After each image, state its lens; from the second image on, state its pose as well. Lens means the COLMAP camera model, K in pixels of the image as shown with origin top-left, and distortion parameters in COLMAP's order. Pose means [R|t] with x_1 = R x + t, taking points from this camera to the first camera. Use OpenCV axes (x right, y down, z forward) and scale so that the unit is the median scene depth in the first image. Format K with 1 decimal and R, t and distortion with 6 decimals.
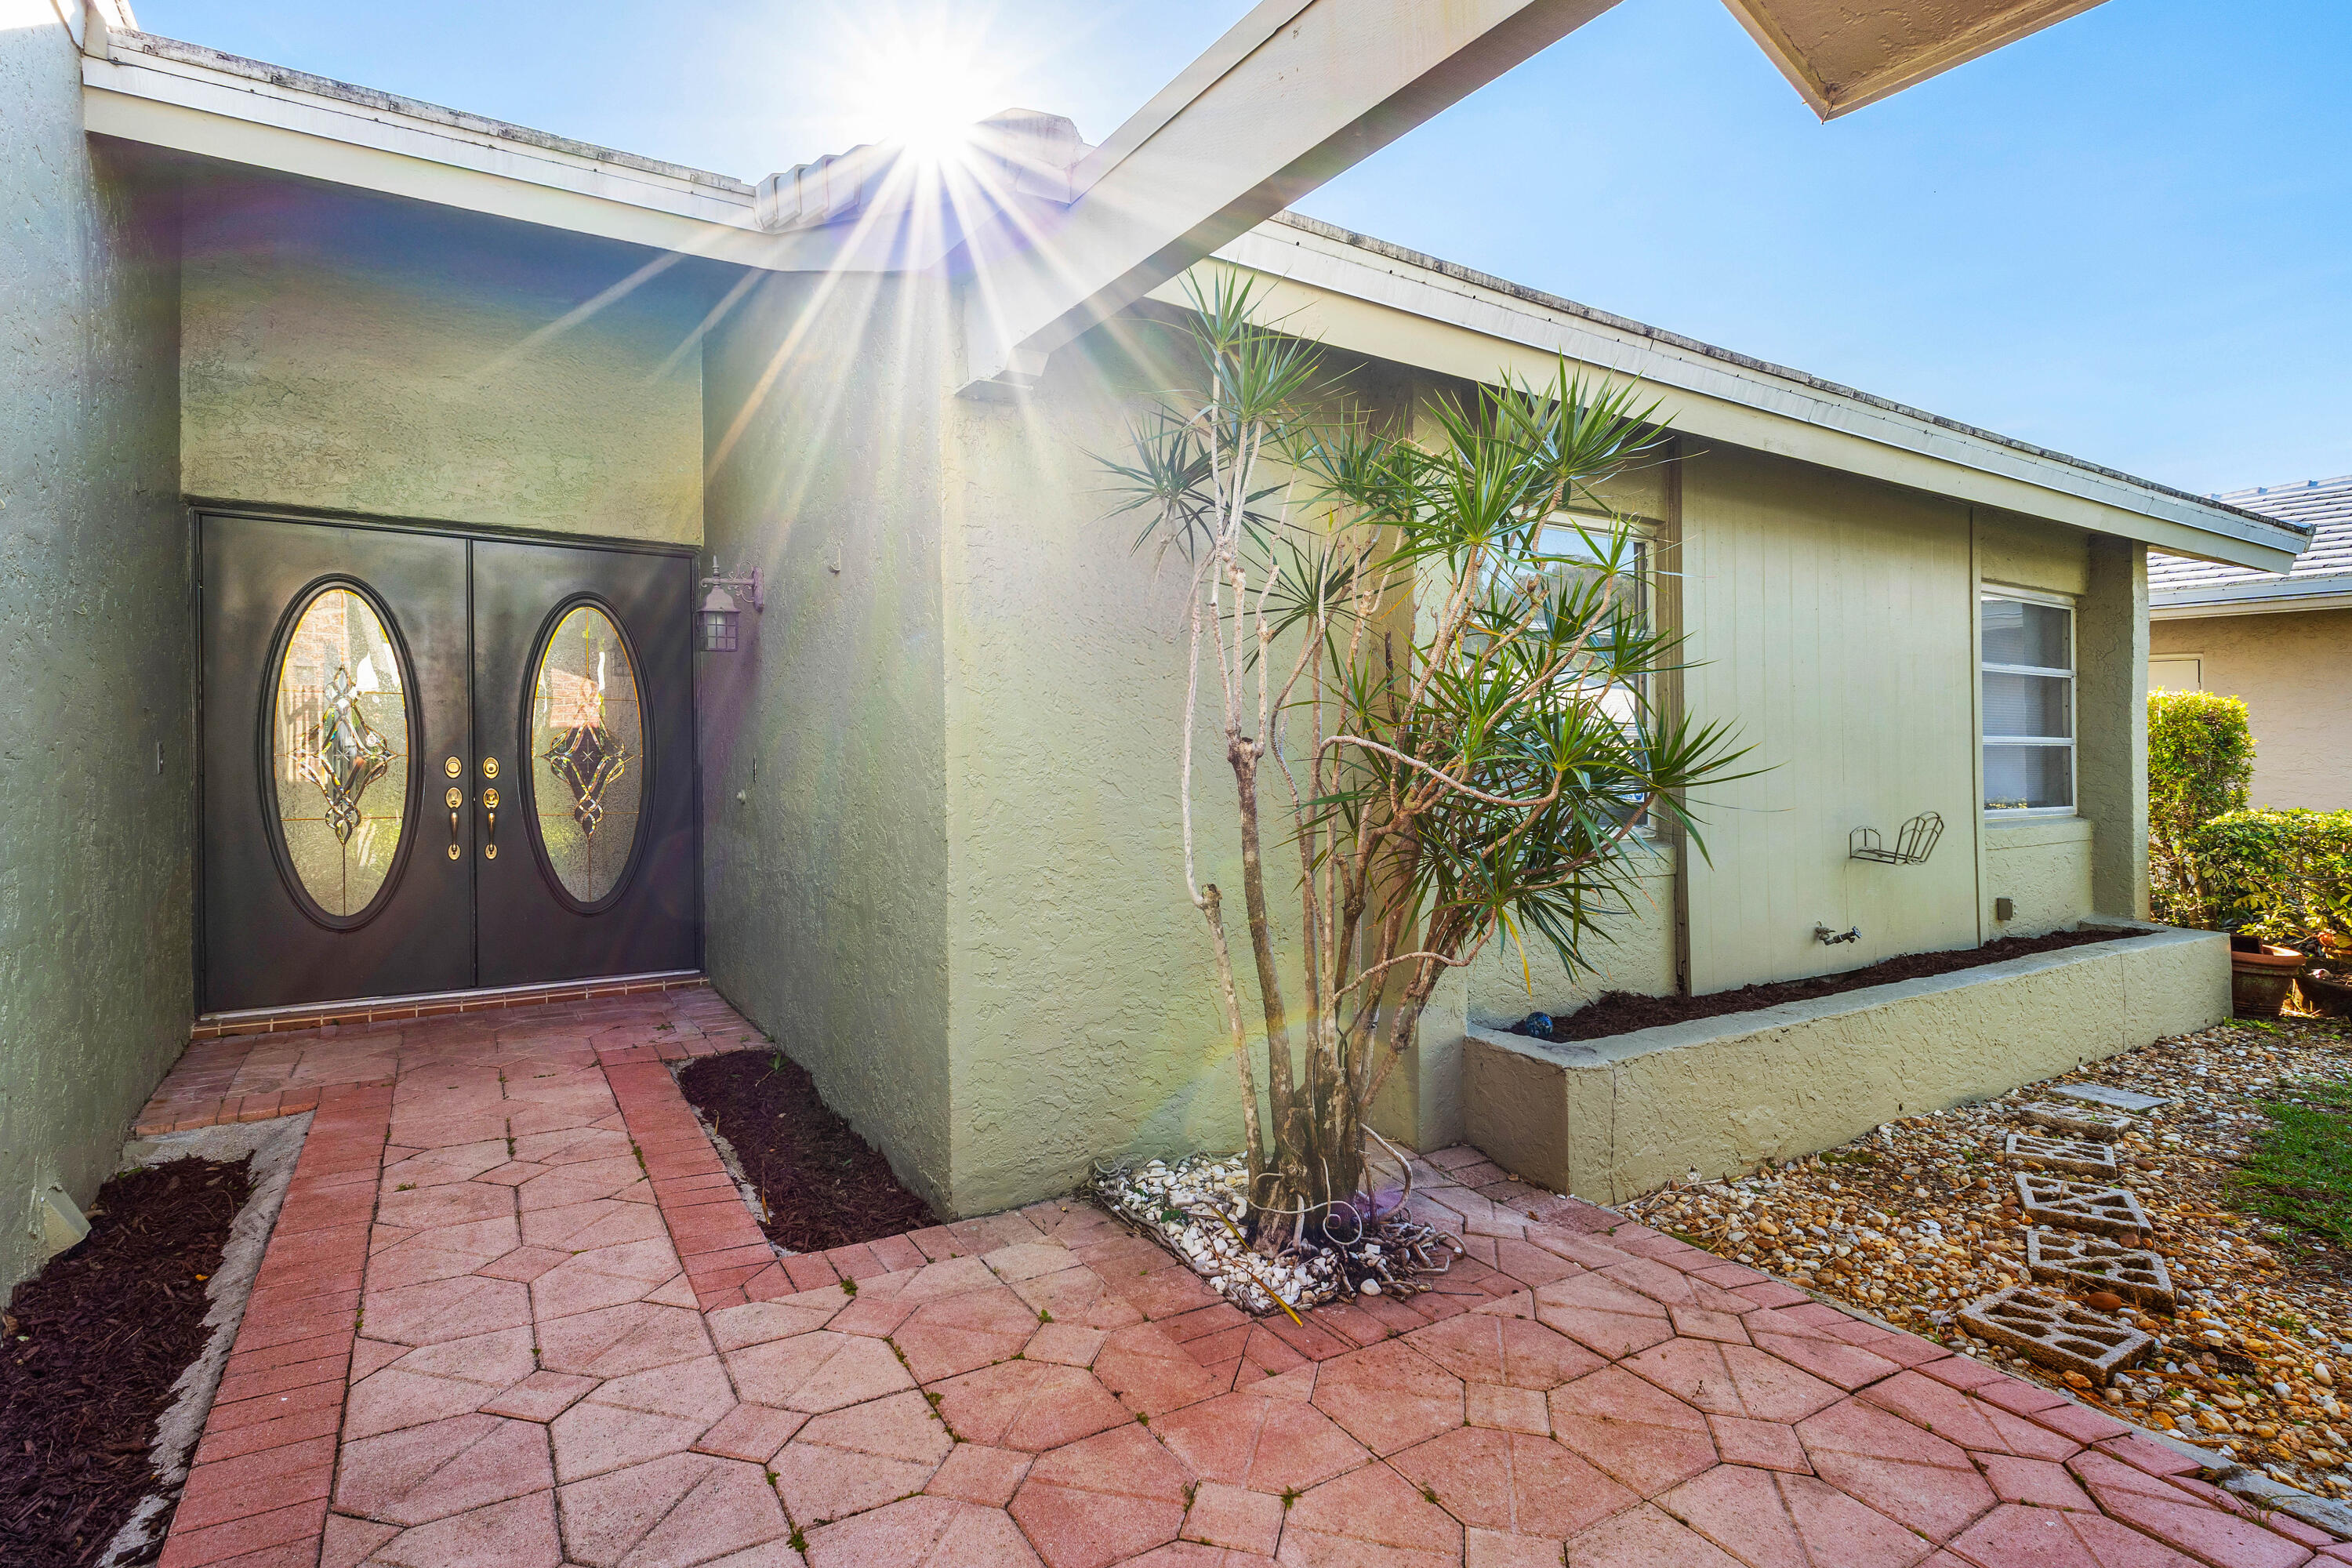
lens RADIAL K [[1155.4, 0, 1182.7], [0, 1155.4, 774.3], [0, 0, 1]] dist [0.000210, -0.001396]
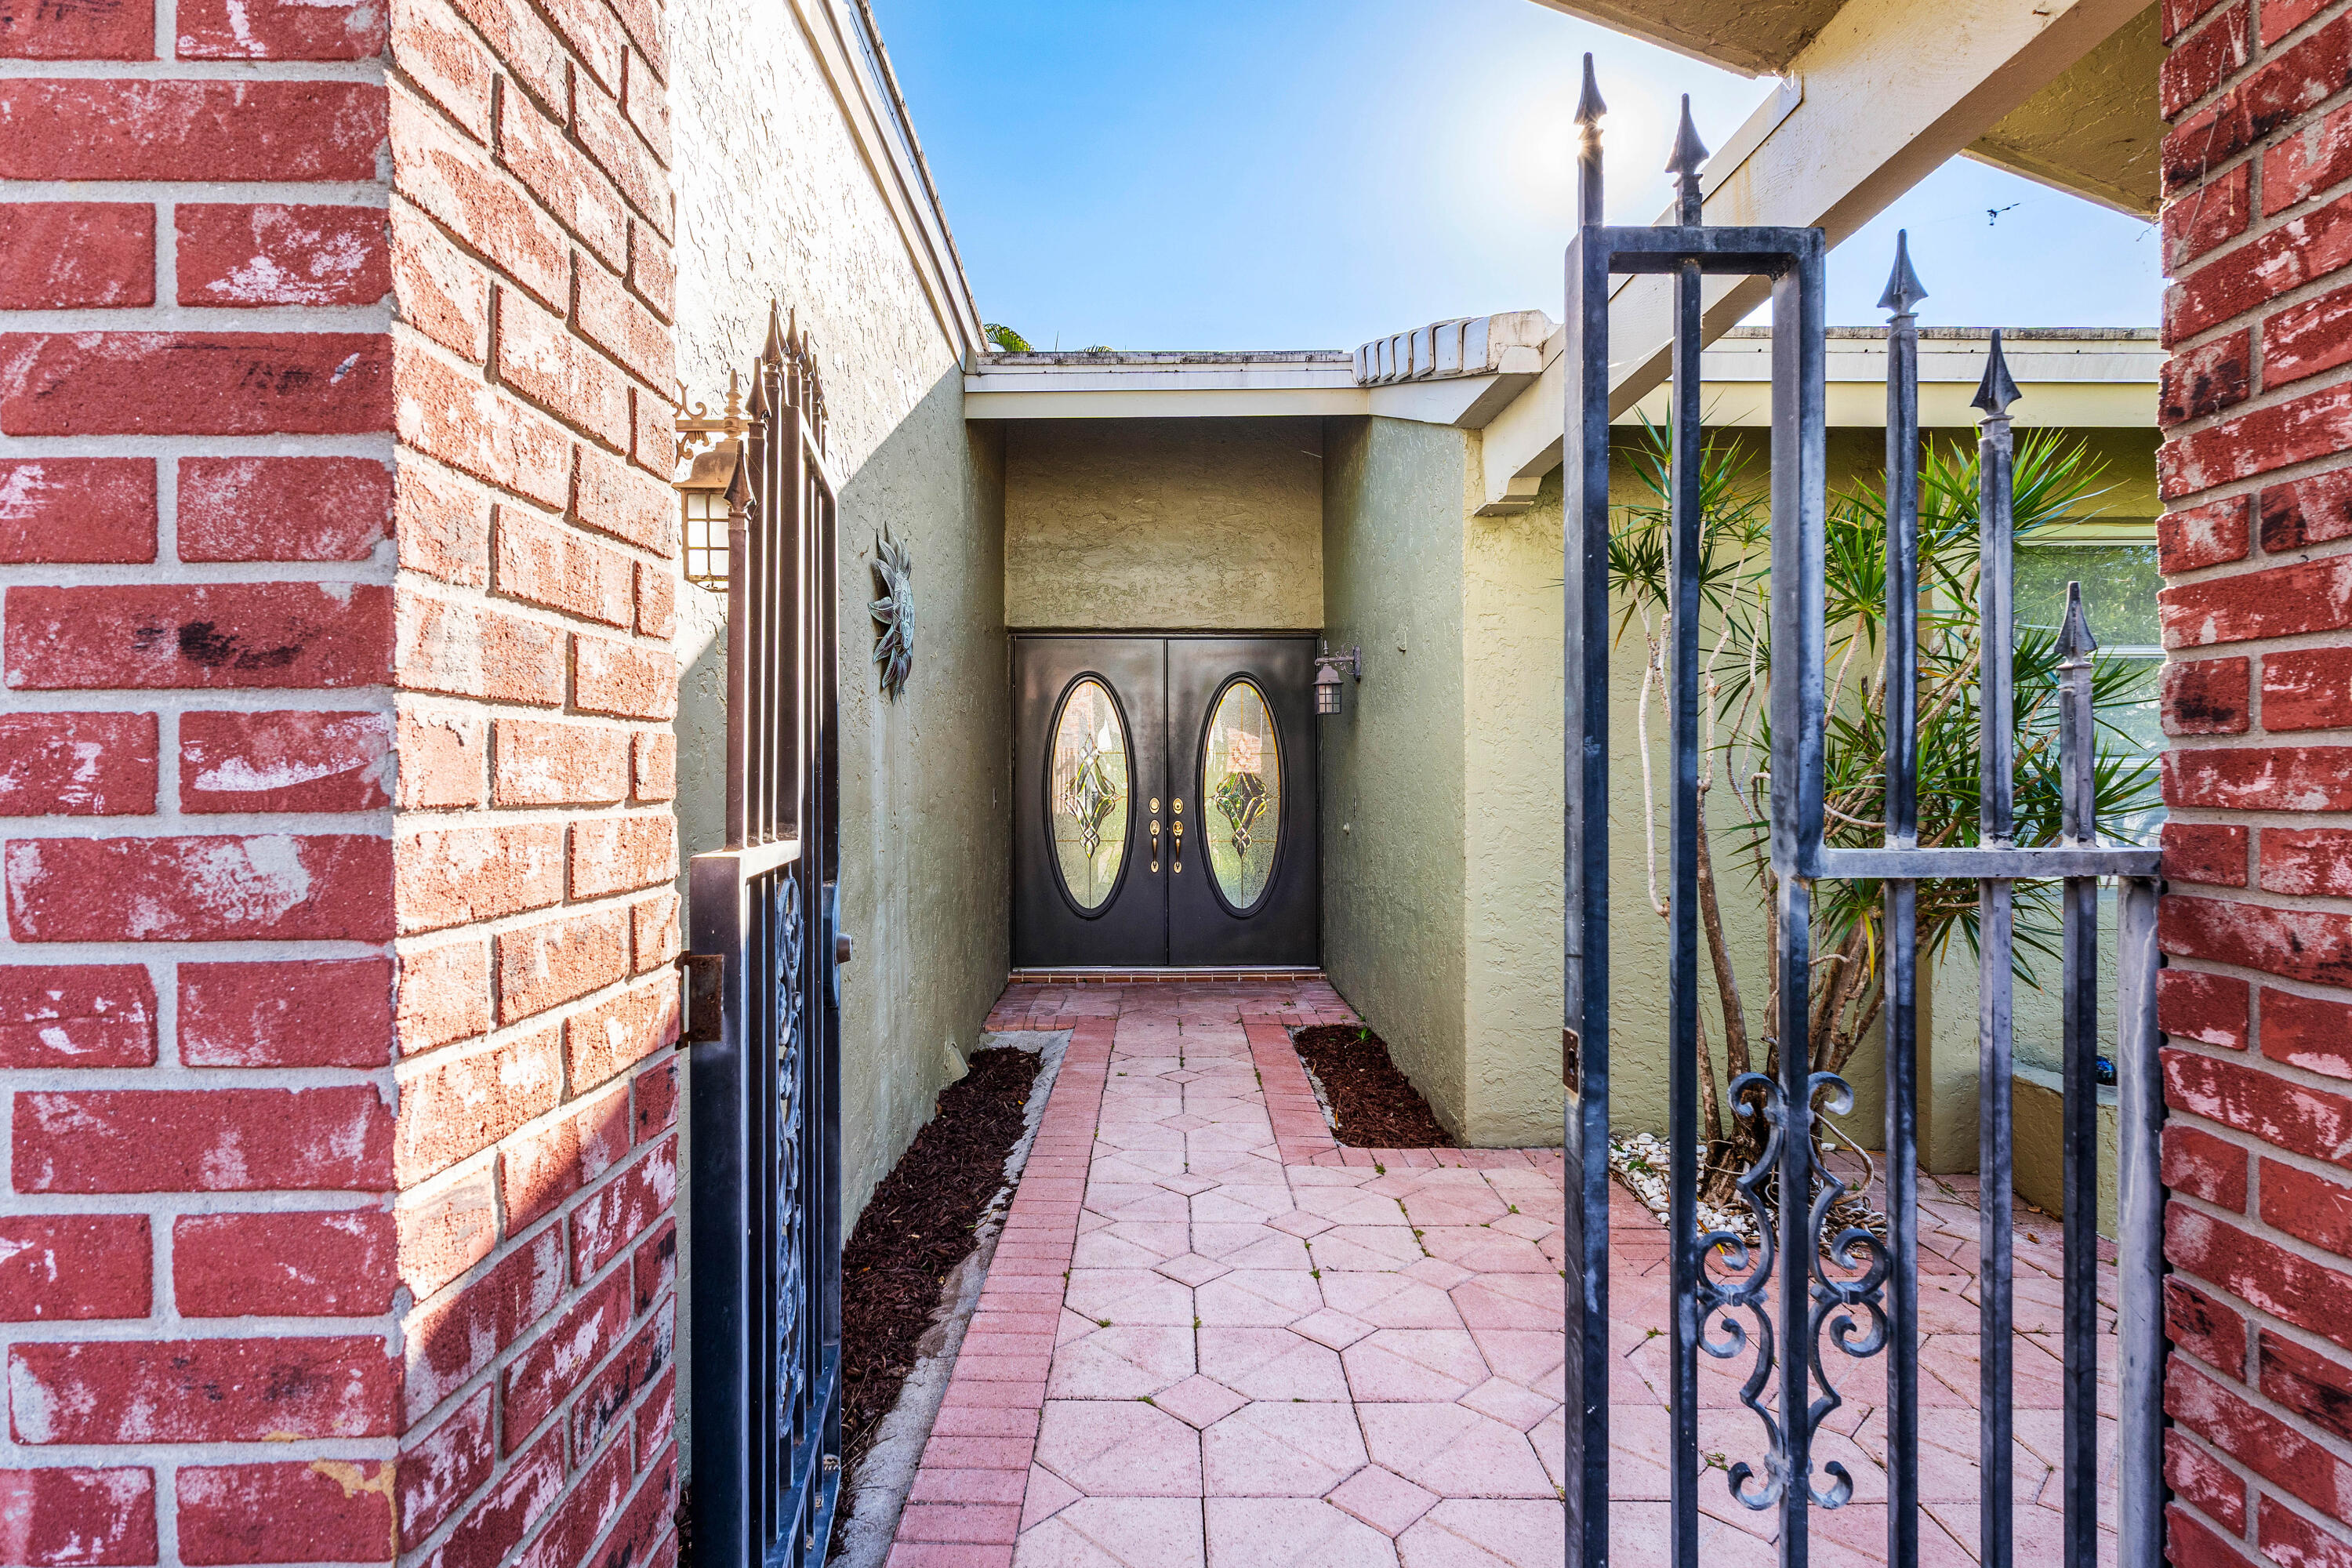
lens RADIAL K [[1155.4, 0, 1182.7], [0, 1155.4, 774.3], [0, 0, 1]] dist [0.000210, -0.001396]
pose [[0.853852, -0.015997, -0.520270, 0.174206], [-0.003537, 0.999326, -0.036532, 0.010388], [0.520504, 0.033033, 0.853220, -0.242780]]
